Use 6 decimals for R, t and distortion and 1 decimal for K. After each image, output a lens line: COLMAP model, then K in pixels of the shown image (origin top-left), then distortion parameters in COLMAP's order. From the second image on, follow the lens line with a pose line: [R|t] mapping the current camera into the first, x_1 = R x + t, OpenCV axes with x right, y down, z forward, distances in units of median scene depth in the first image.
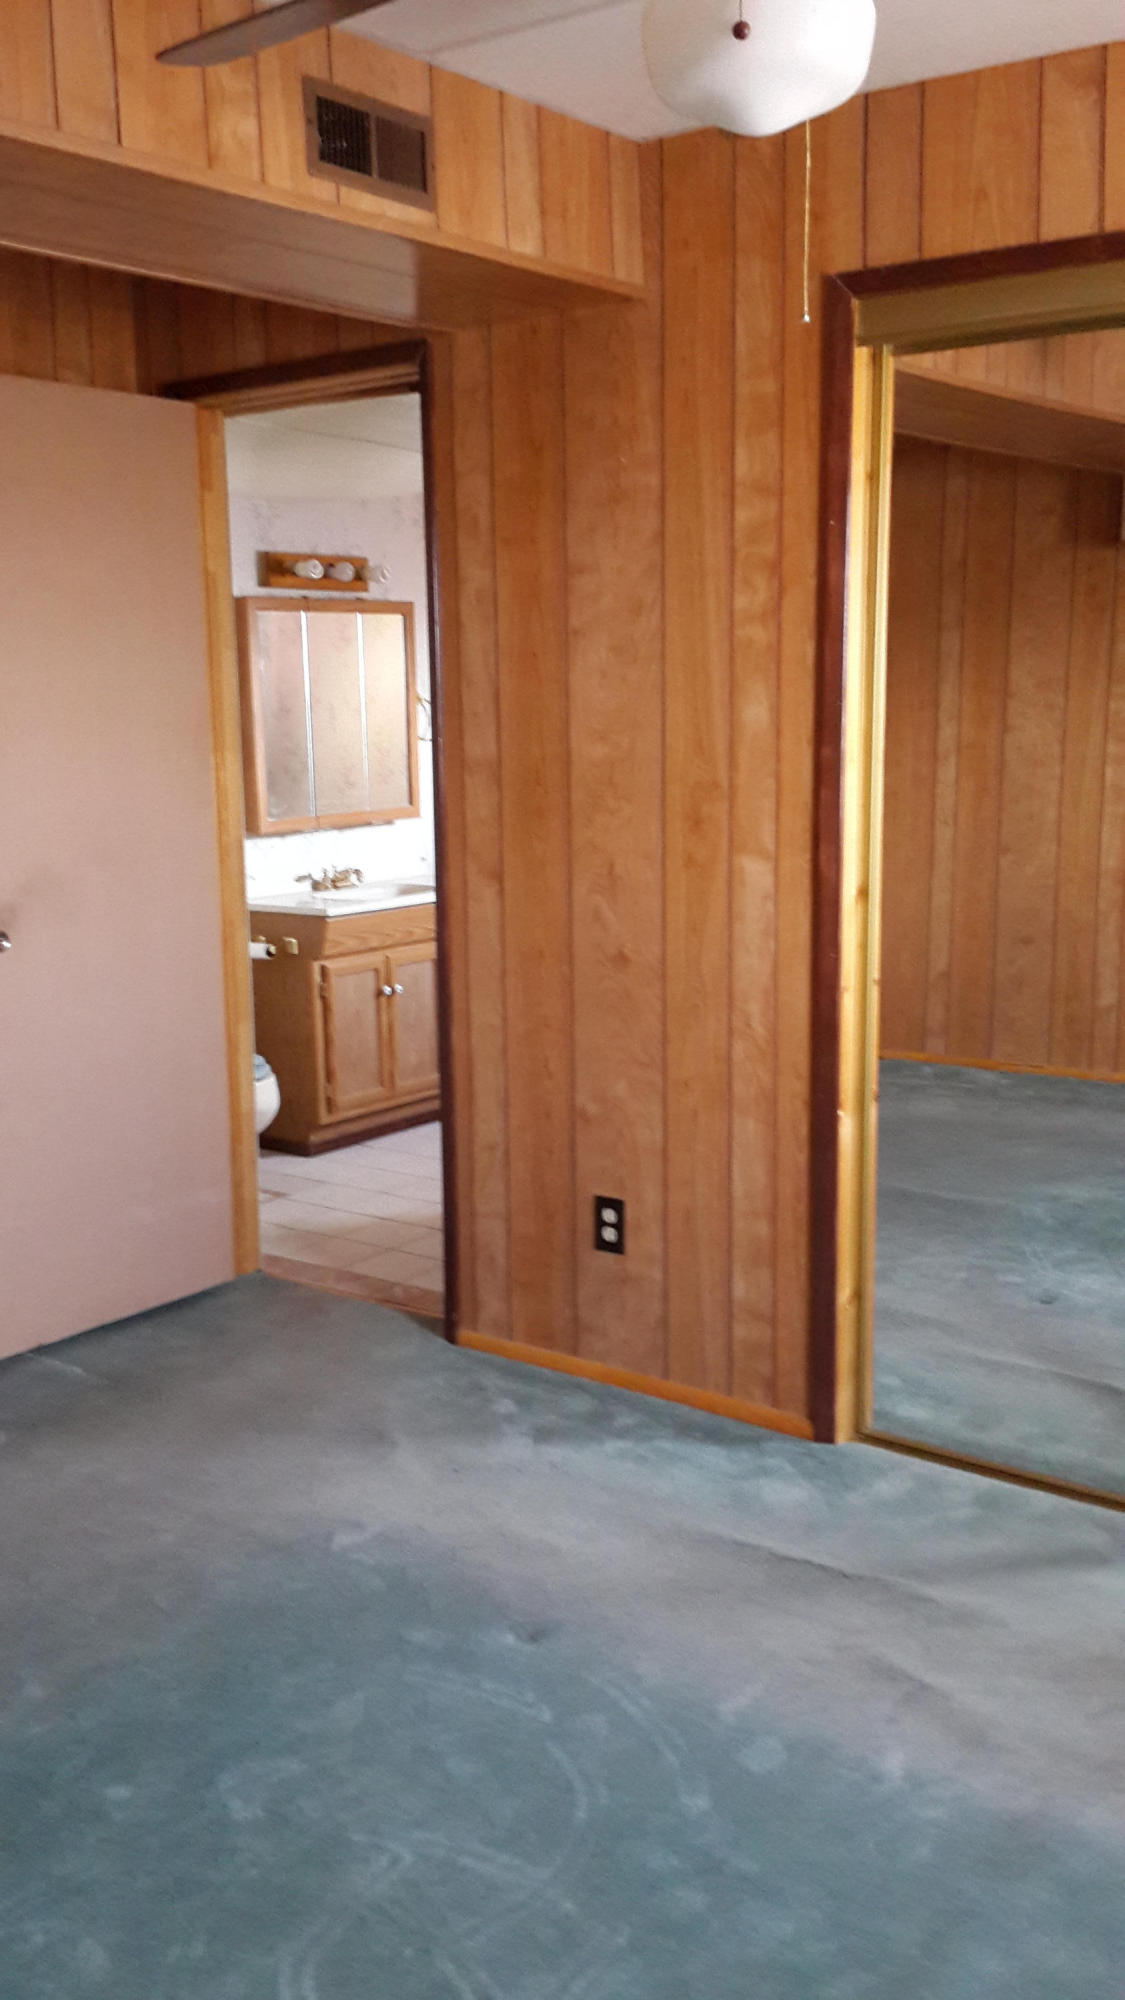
lens RADIAL K [[1853.3, 0, 568.4], [0, 1853.3, 997.5], [0, 0, 1]] dist [0.071548, 0.000000]
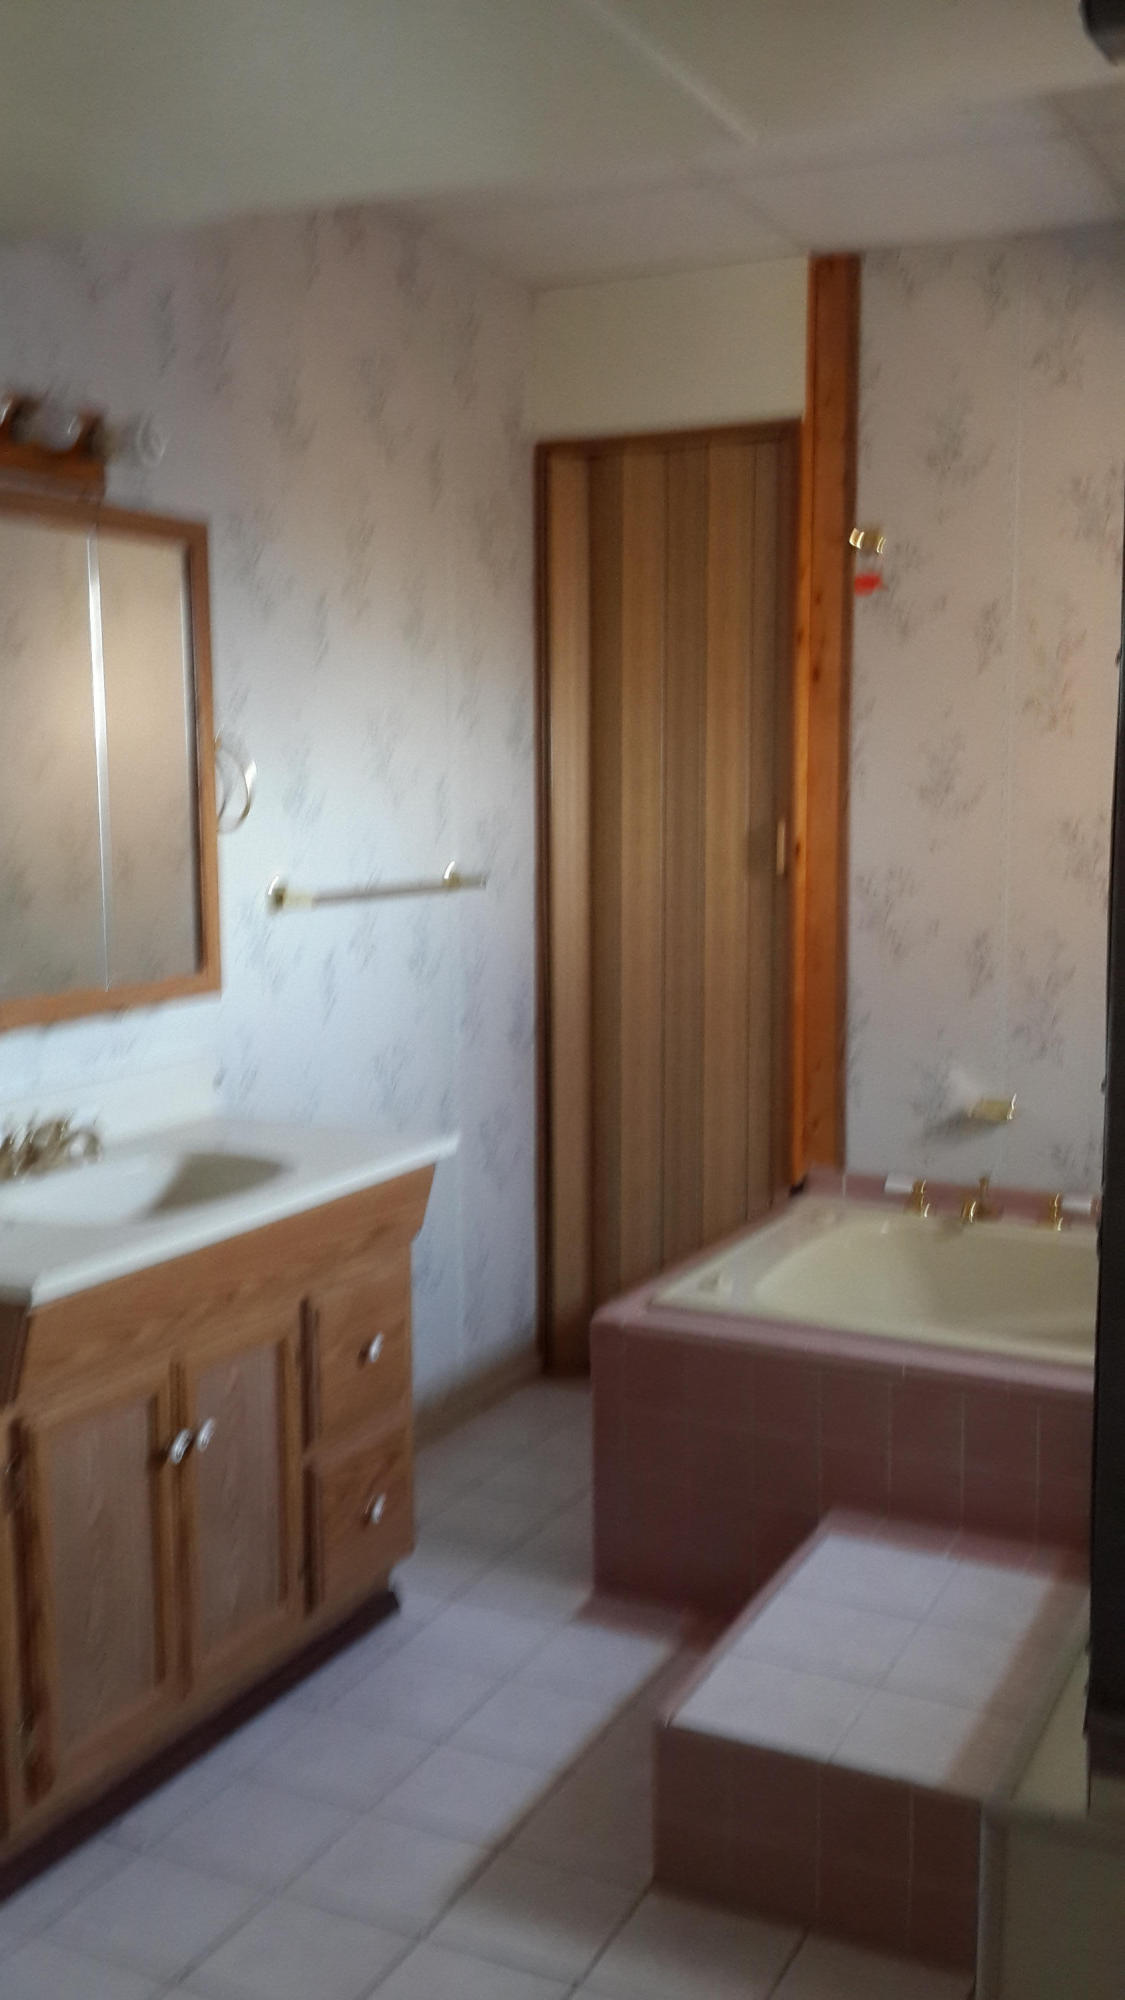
lens RADIAL K [[1853.3, 0, 550.3], [0, 1853.3, 1004.8], [0, 0, 1]] dist [0.071548, 0.000000]
pose [[0.983570, -0.008879, 0.180308, -0.089821], [0.017146, 0.998869, -0.044341, -0.079019], [-0.179710, 0.046704, 0.982610, 0.580527]]
